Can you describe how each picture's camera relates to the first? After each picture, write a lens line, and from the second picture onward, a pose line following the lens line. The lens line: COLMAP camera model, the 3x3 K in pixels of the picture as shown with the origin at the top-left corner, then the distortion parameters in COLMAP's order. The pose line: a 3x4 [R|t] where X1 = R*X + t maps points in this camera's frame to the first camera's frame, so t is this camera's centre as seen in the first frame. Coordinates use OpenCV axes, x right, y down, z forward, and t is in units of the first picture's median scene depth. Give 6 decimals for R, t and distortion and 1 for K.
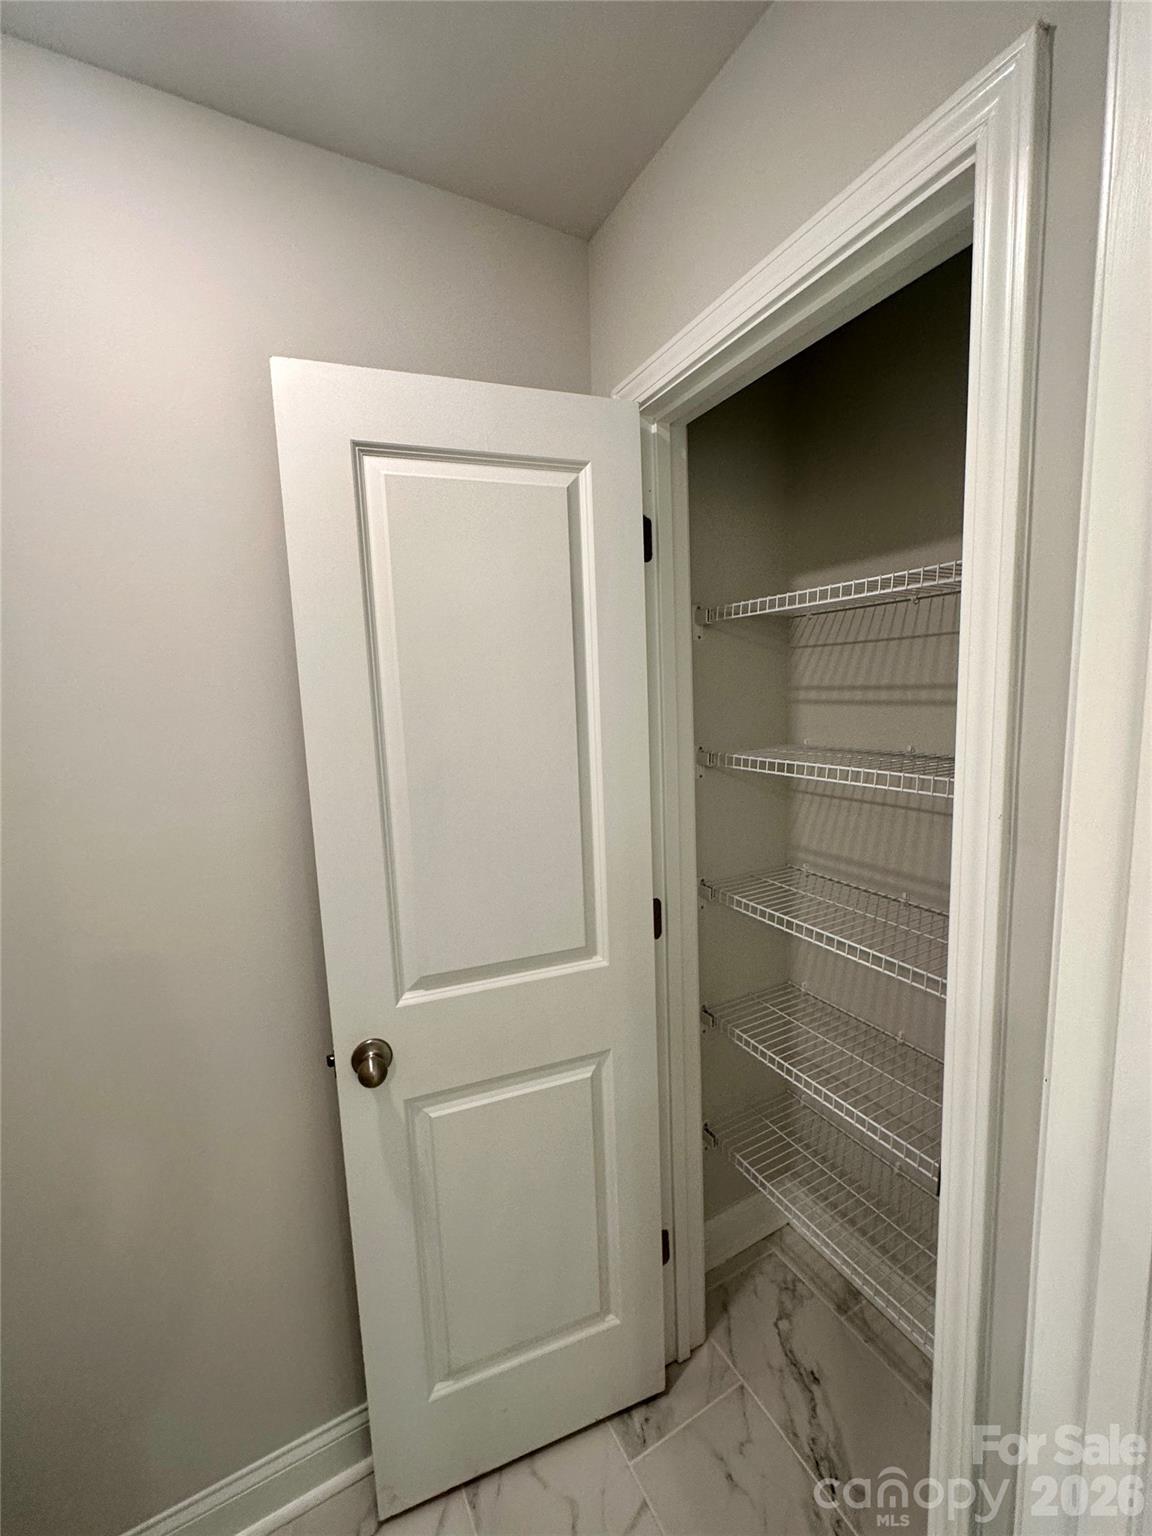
lens RADIAL K [[614.9, 0, 584.6], [0, 614.9, 772.6], [0, 0, 1]] dist [-0.001269, 0.001229]
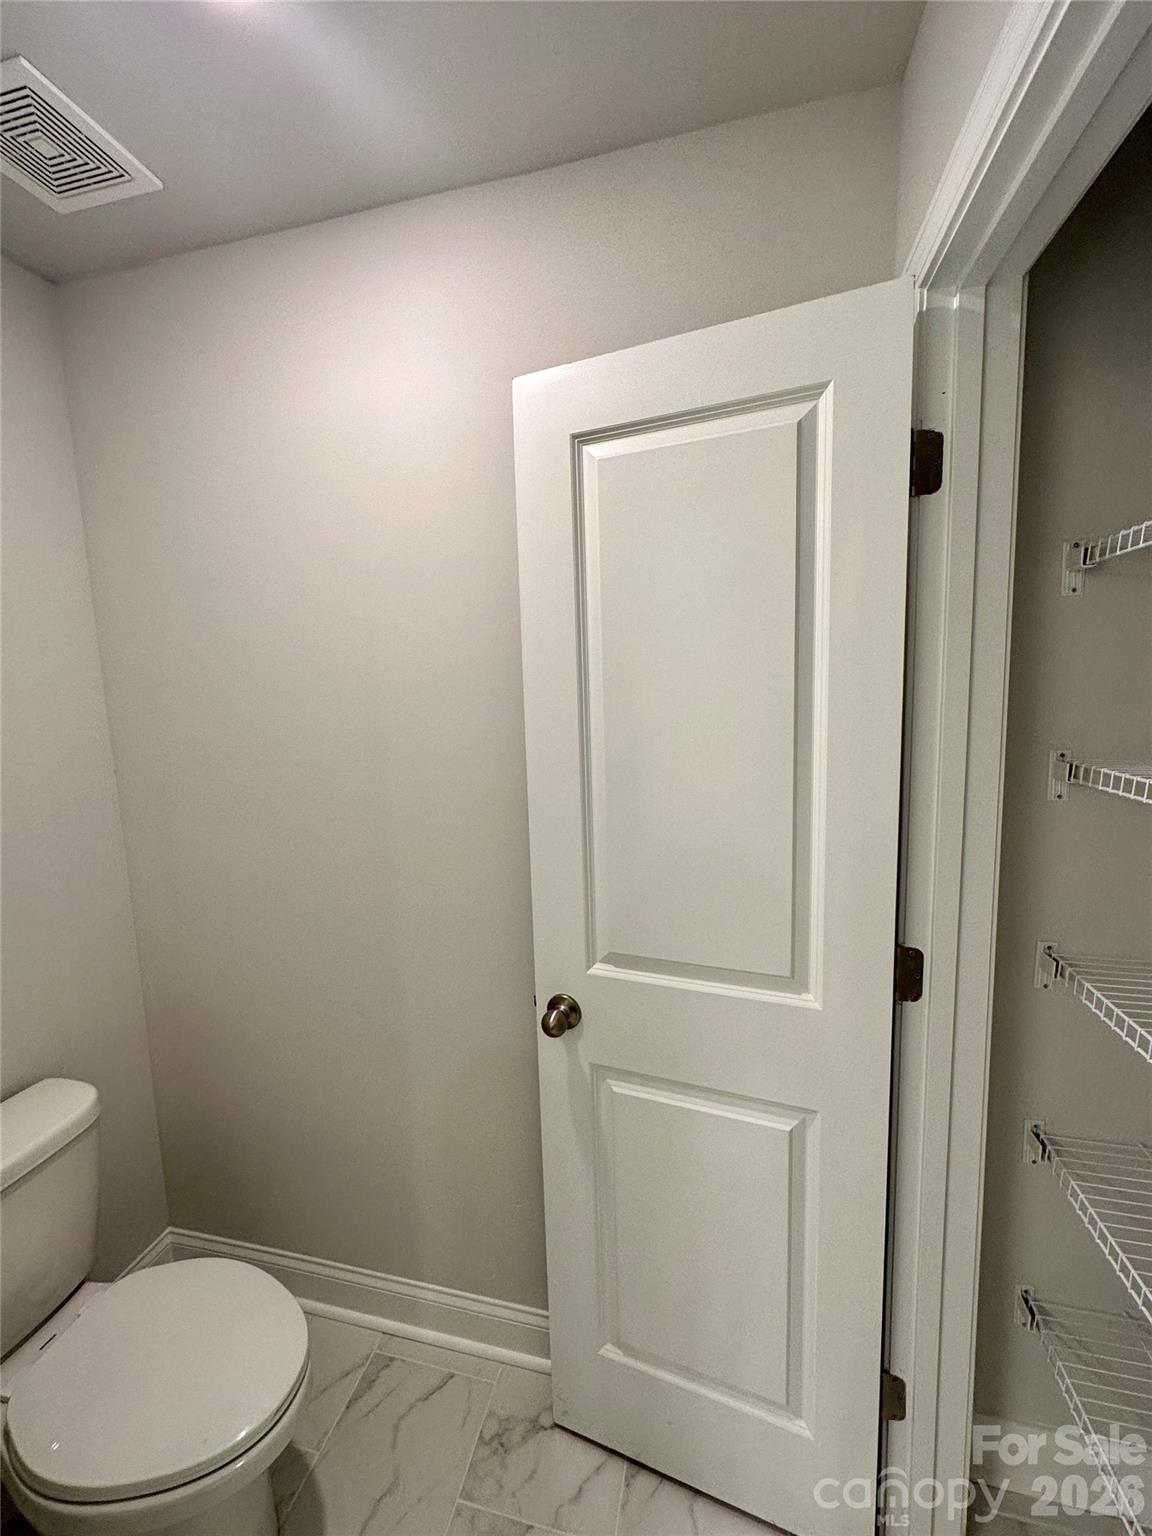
lens RADIAL K [[614.9, 0, 574.3], [0, 614.9, 771.7], [0, 0, 1]] dist [-0.001269, 0.001229]
pose [[0.744252, 0.101619, -0.660124, 0.322940], [-0.085485, 0.994722, 0.056747, -0.018928], [0.662406, 0.014197, 0.749010, 0.183824]]
